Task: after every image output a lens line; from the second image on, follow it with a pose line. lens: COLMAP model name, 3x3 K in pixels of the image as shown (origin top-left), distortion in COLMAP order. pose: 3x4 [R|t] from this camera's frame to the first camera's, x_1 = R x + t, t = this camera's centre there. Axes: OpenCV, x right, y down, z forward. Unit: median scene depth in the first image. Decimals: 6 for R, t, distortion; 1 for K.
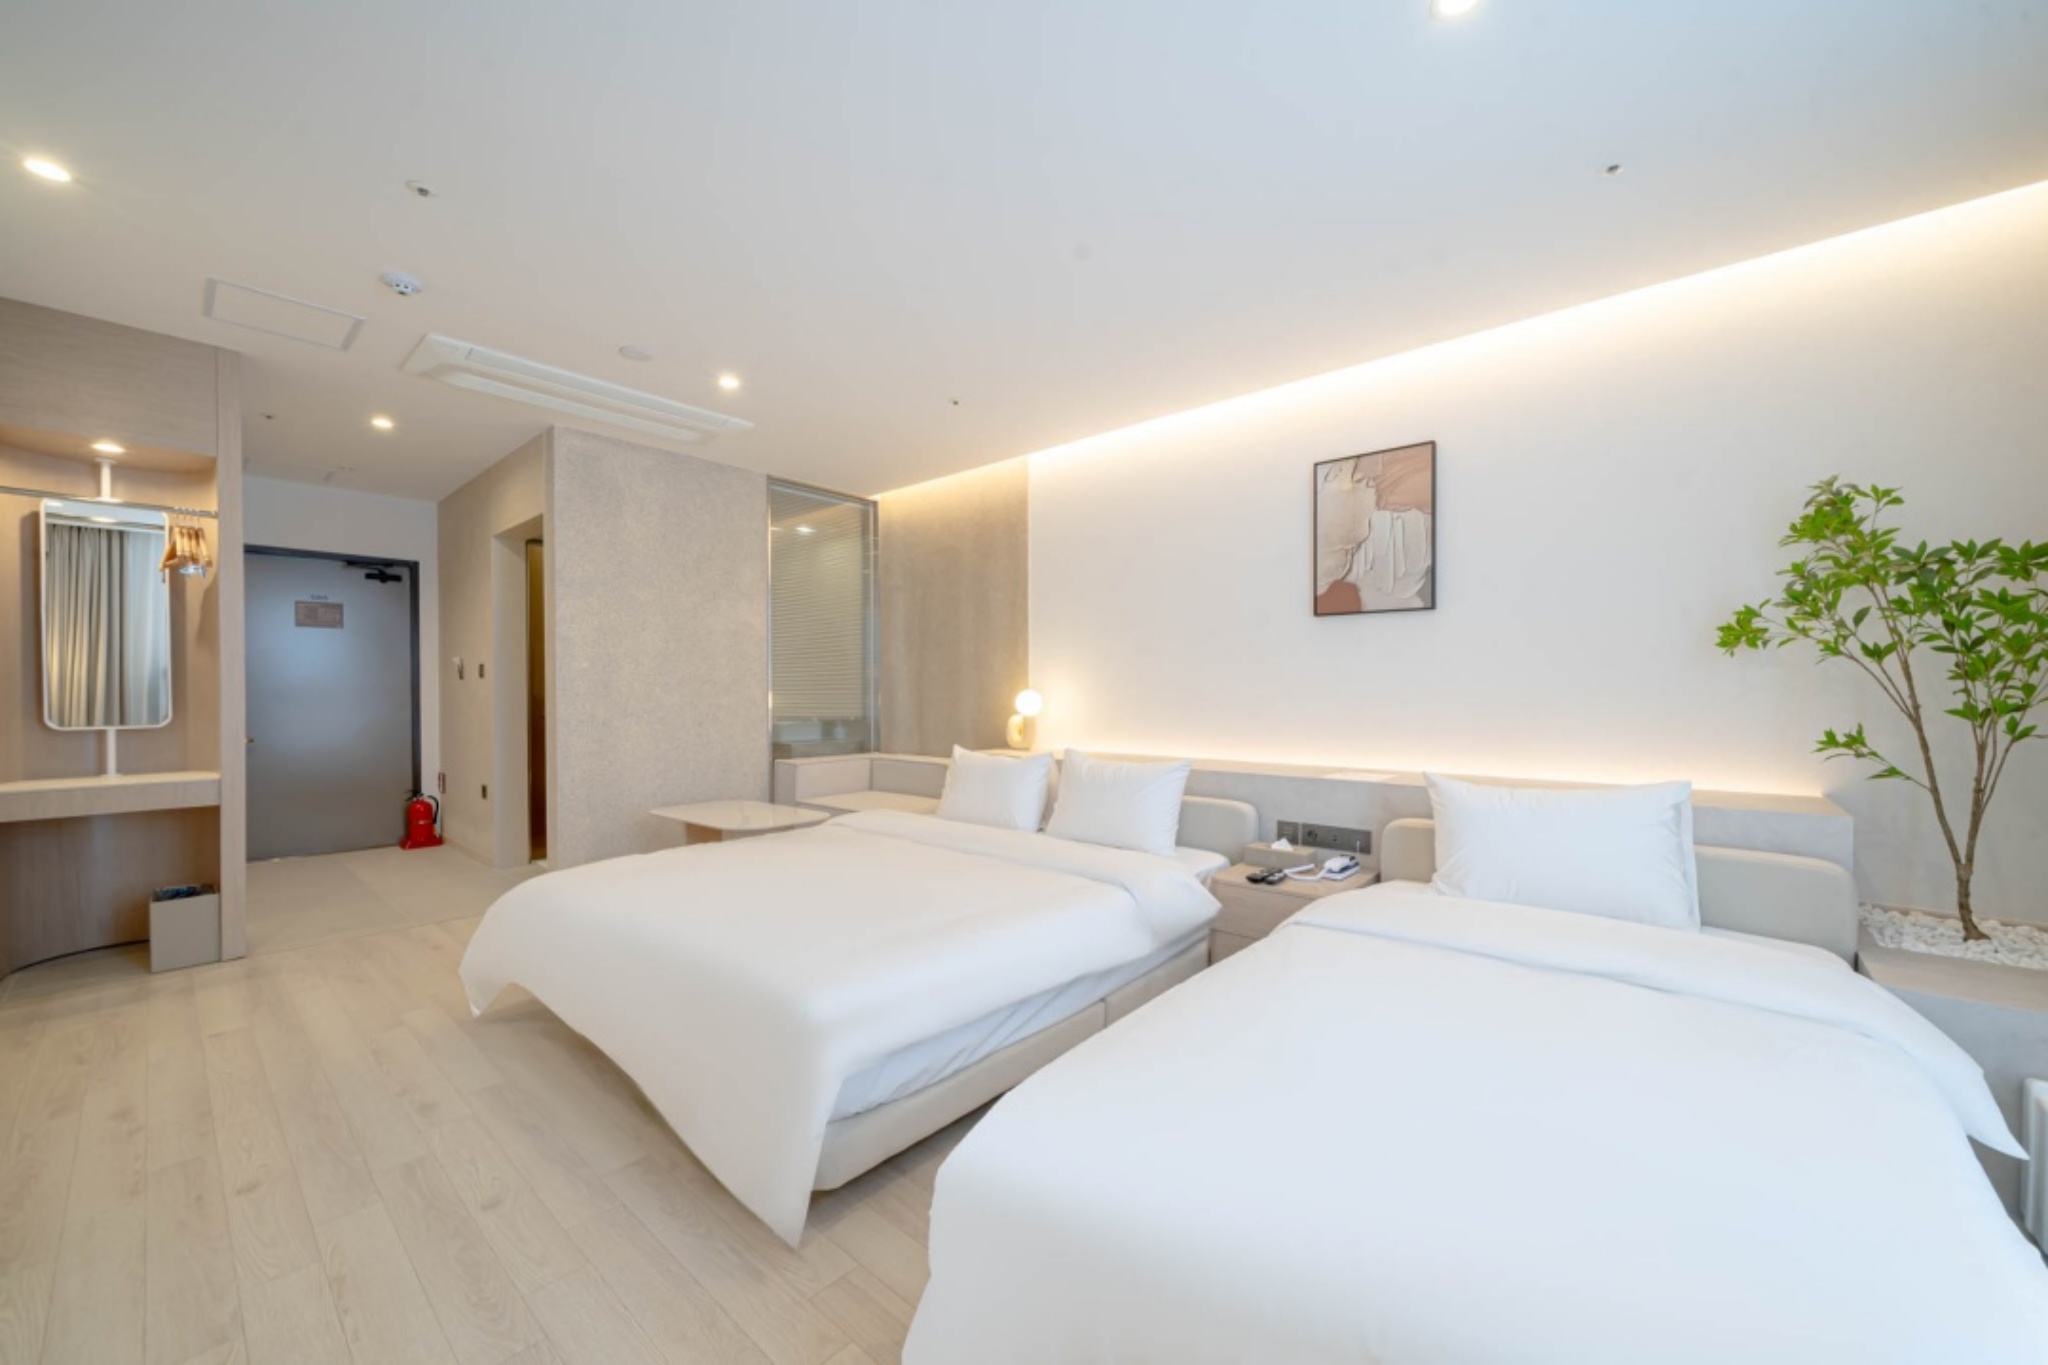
lens RADIAL K [[783.2, 0, 1020.7], [0, 783.2, 692.4], [0, 0, 1]] dist [-0.001470, -0.000078]
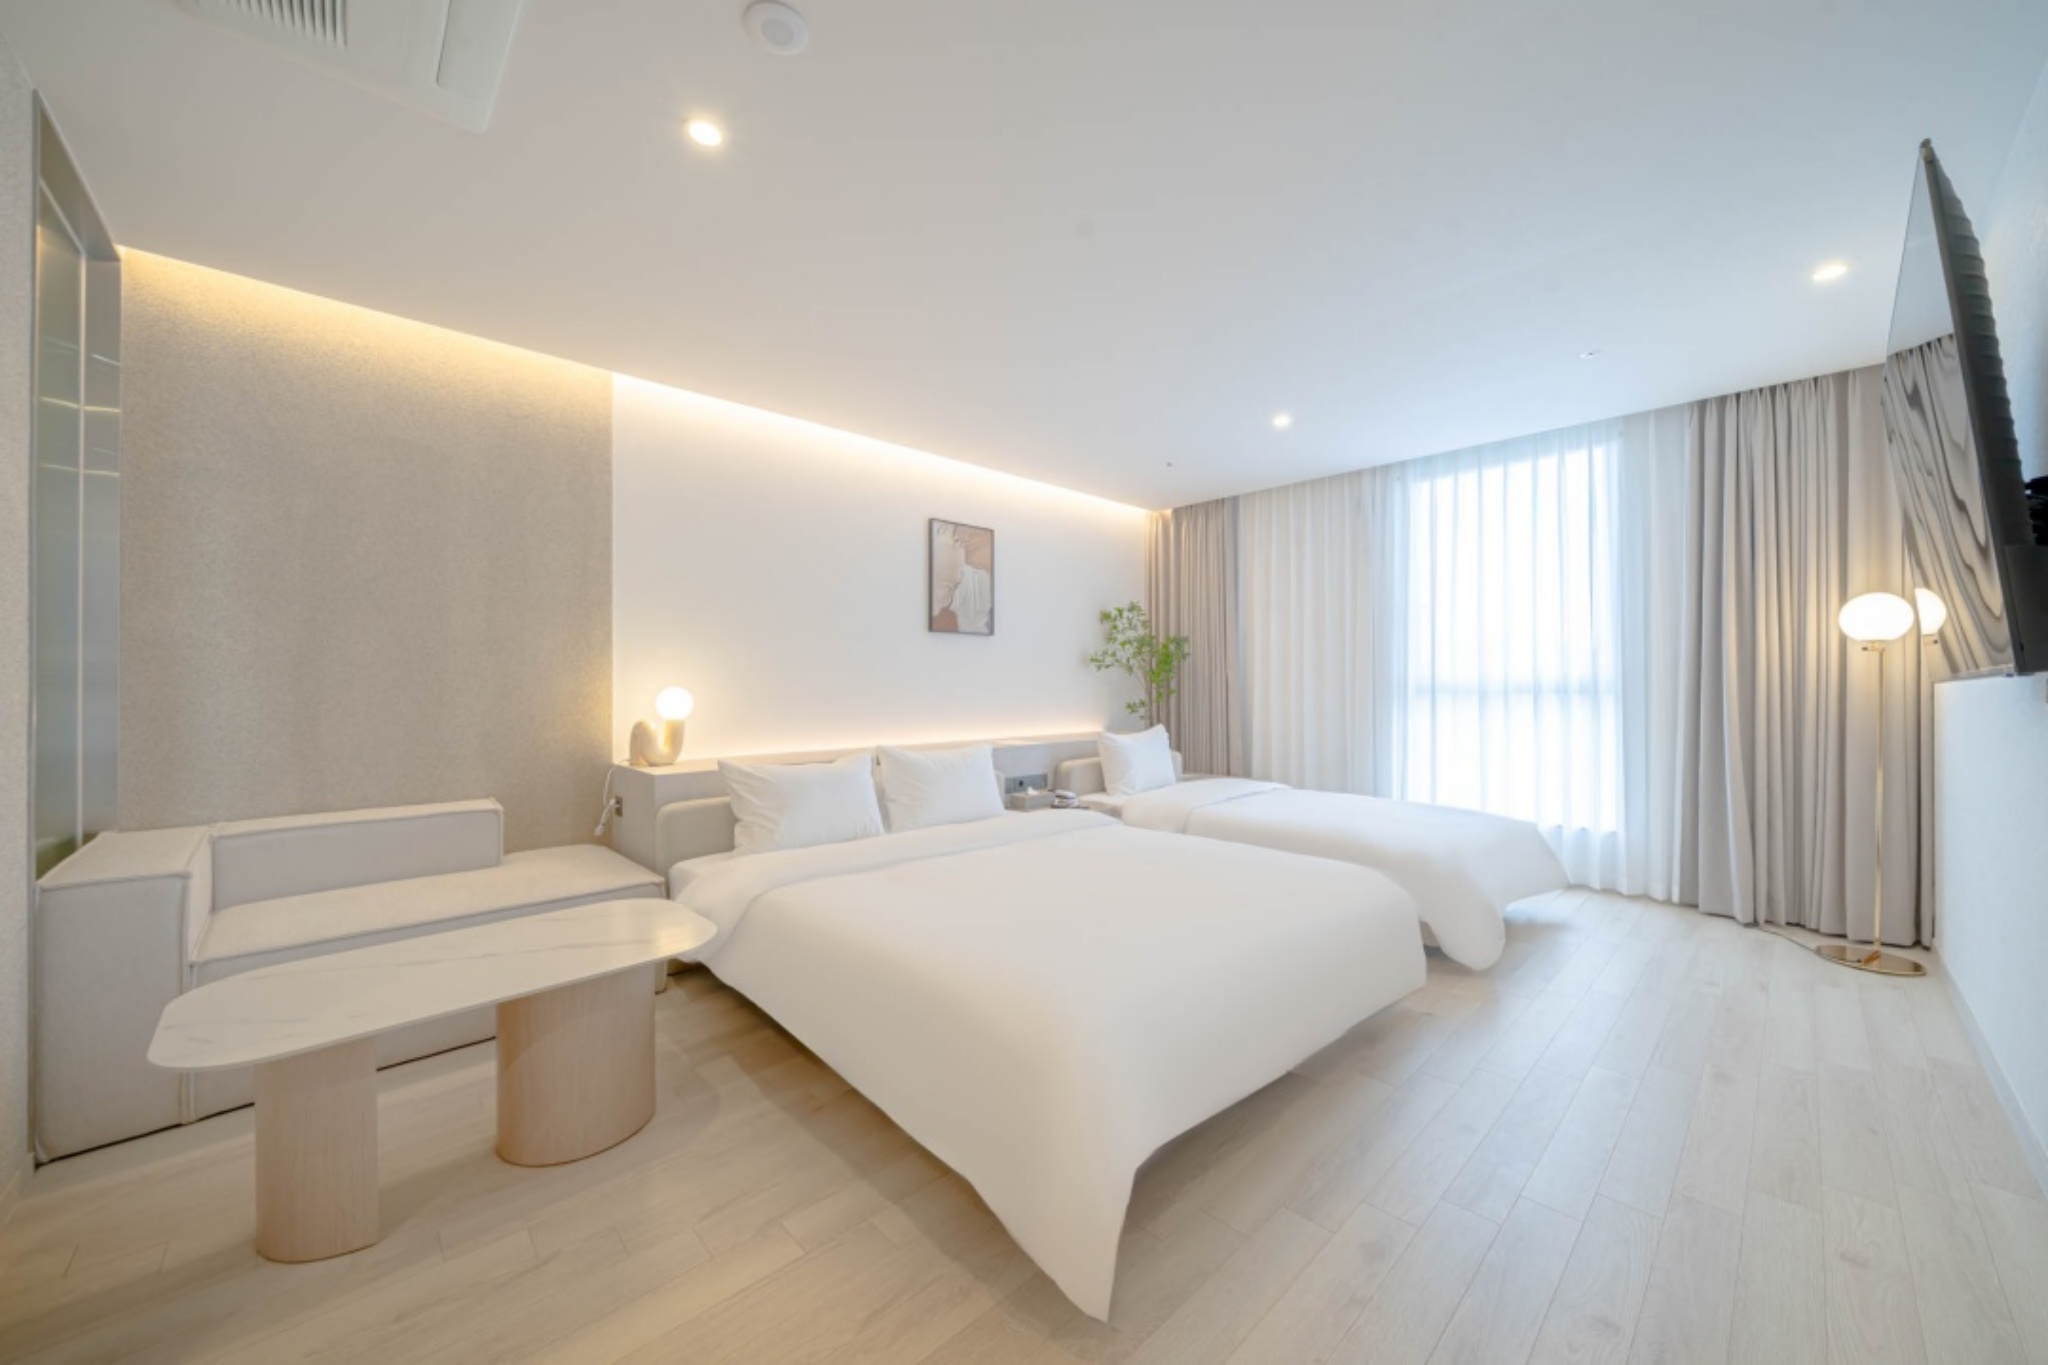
lens RADIAL K [[728.4, 0, 1018.2], [0, 728.4, 679.8], [0, 0, 1]] dist [-0.000332, -0.000035]
pose [[0.099580, 0.006684, 0.995007, -0.915417], [0.006282, 0.999953, -0.007346, -0.004108], [-0.995010, 0.006983, 0.099534, 0.778928]]
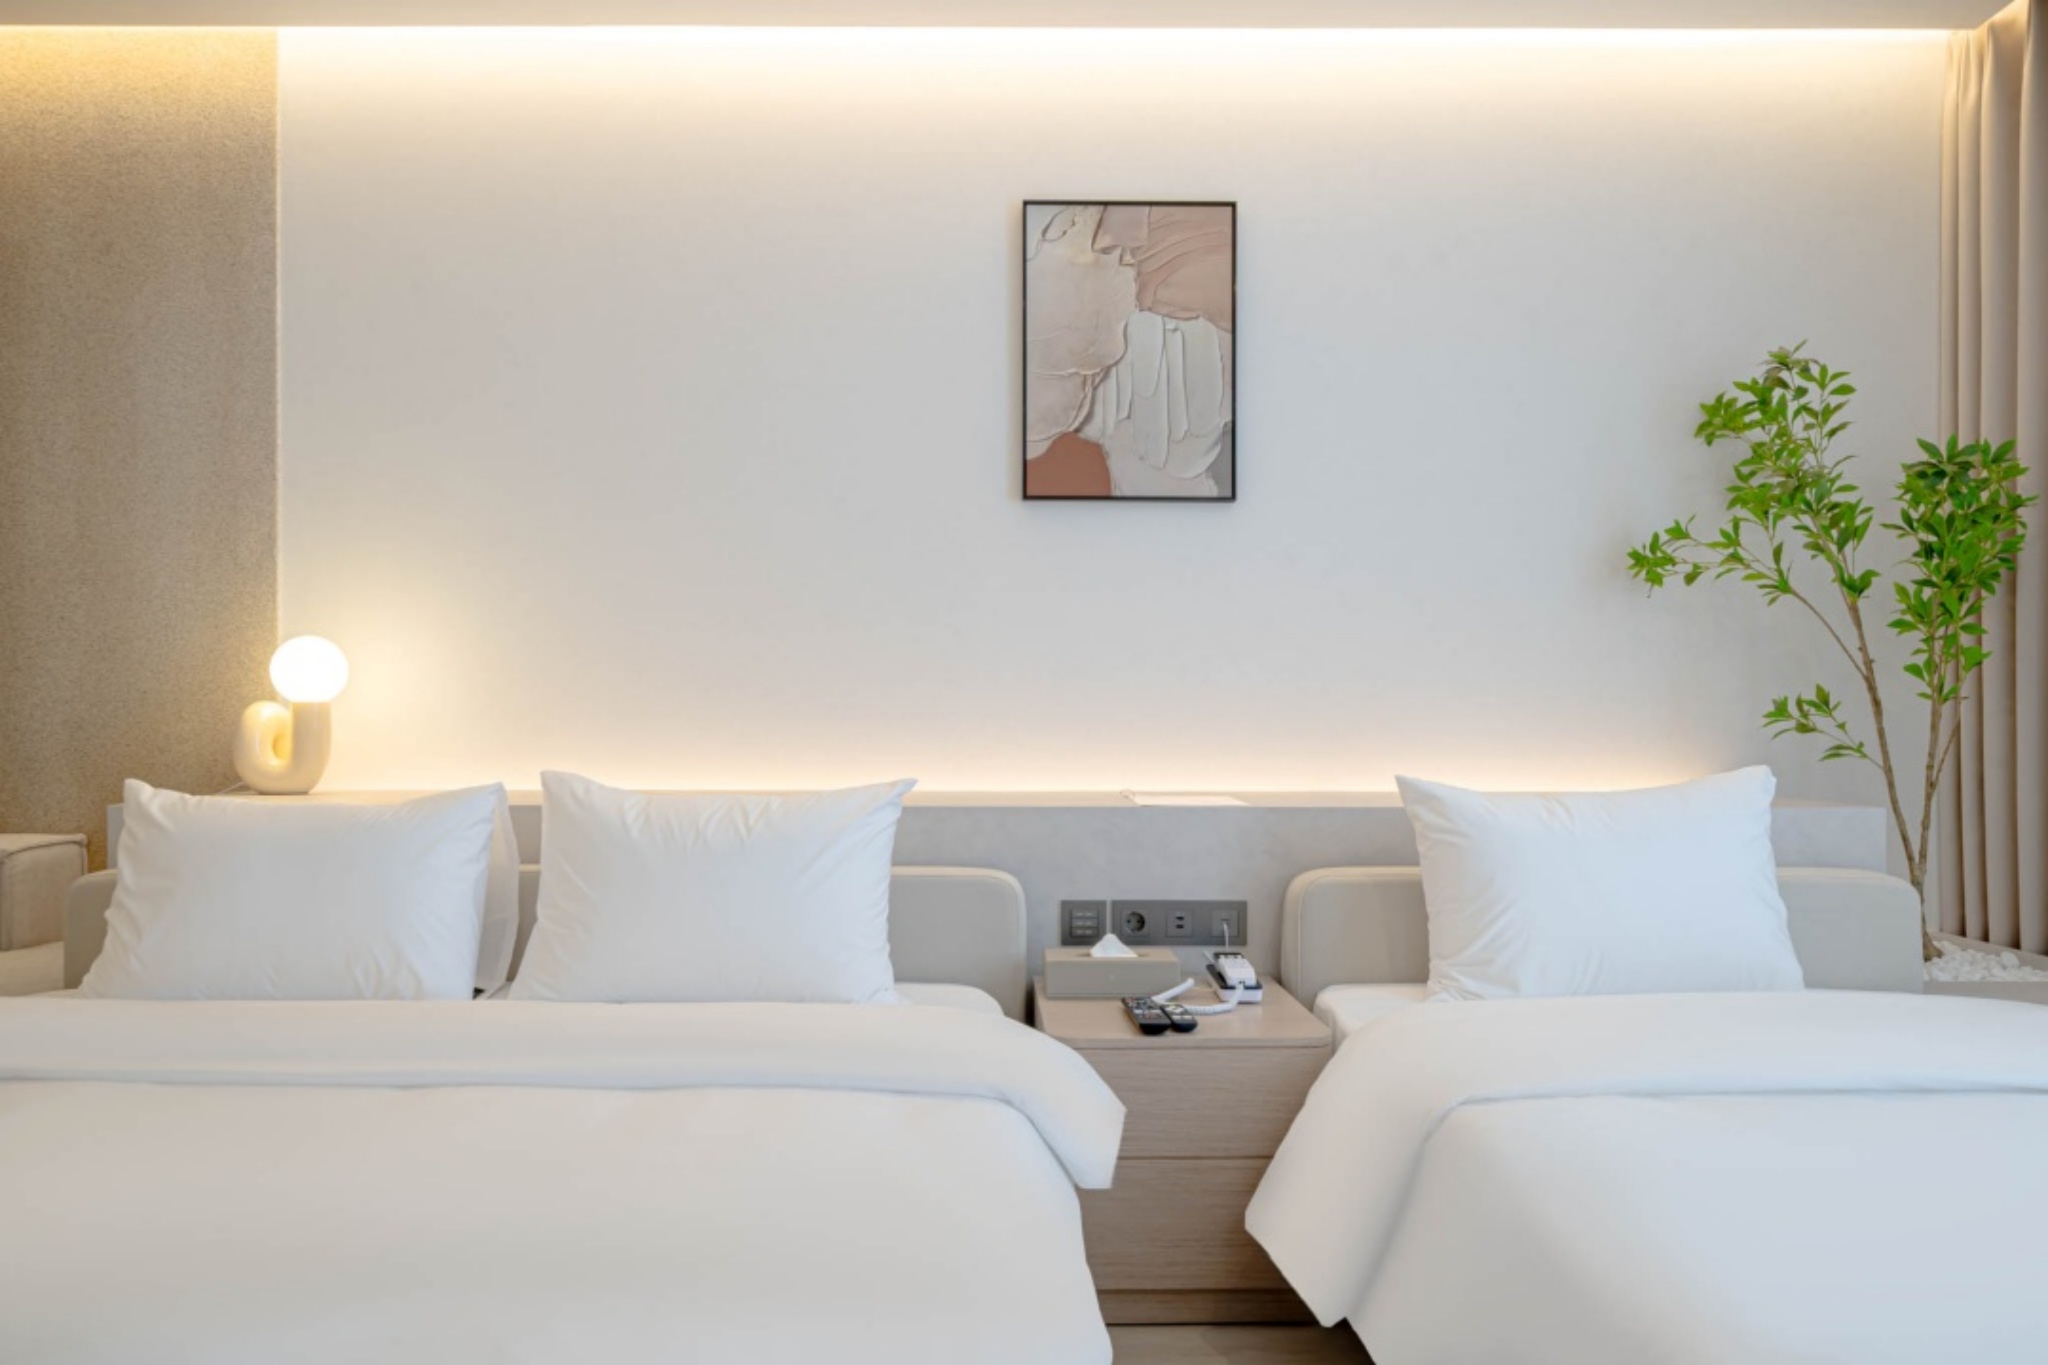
lens RADIAL K [[1349.2, 0, 1026.1], [0, 1349.2, 702.3], [0, 0, 1]] dist [0.001615, 0.000801]
pose [[0.750055, 0.003242, 0.661368, -0.219894], [-0.001381, 0.999993, -0.003336, 0.040865], [-0.661374, 0.001588, 0.750055, 0.361136]]
